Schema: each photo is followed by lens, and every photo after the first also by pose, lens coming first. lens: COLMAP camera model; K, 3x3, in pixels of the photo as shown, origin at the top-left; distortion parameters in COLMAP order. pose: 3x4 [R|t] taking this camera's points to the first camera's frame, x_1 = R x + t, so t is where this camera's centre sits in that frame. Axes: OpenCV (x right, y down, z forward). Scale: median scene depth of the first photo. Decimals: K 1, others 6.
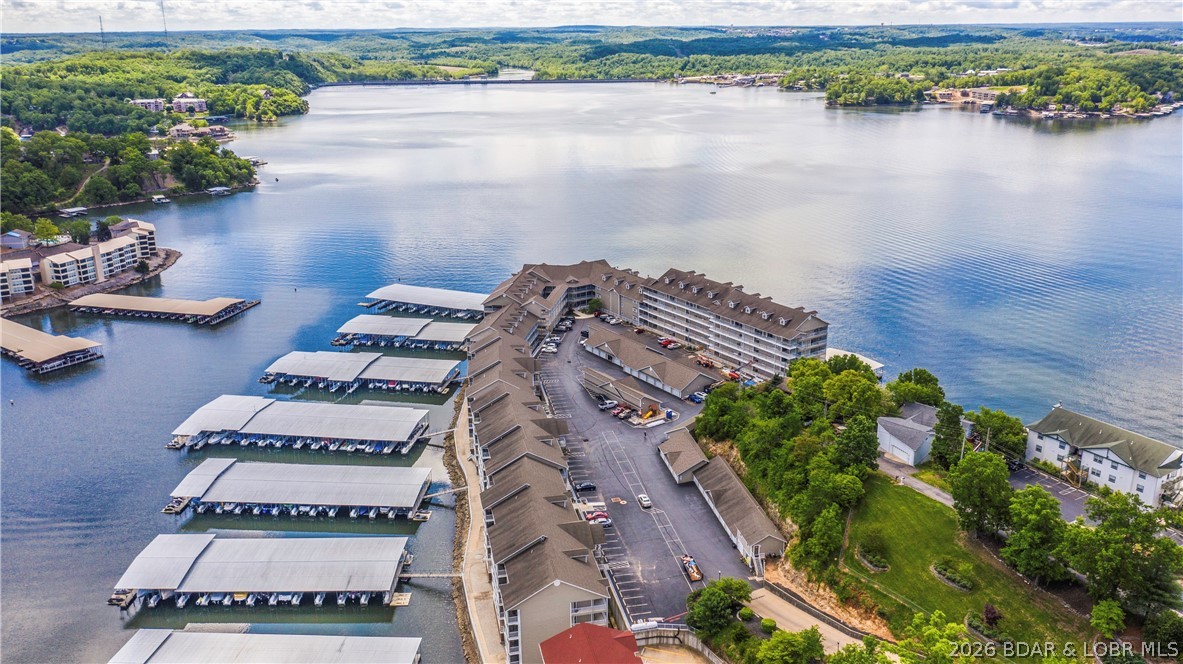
lens RADIAL K [[931.0, 0, 592.1], [0, 931.0, 332.1], [0, 0, 1]] dist [-0.017453, 0.011829]
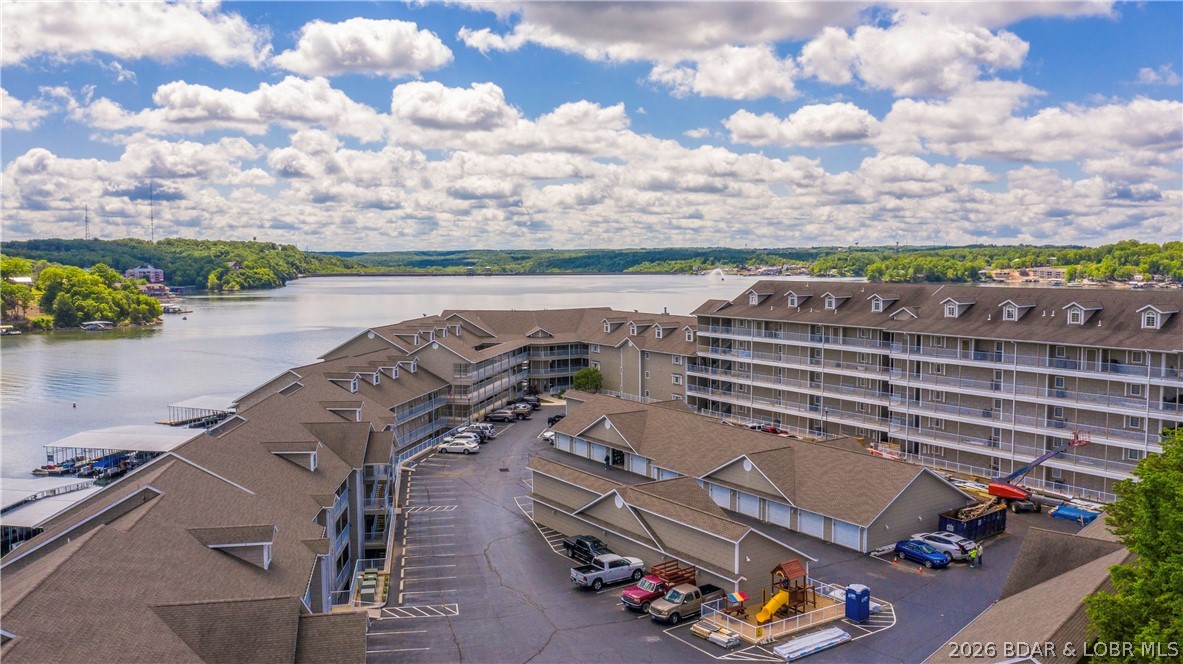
lens RADIAL K [[931.0, 0, 590.0], [0, 931.0, 332.6], [0, 0, 1]] dist [-0.017453, 0.011829]
pose [[0.999826, 0.001876, -0.018581, 0.013123], [-0.006309, 0.970388, -0.241469, 0.059338], [0.017578, 0.241544, 0.970231, 0.565212]]
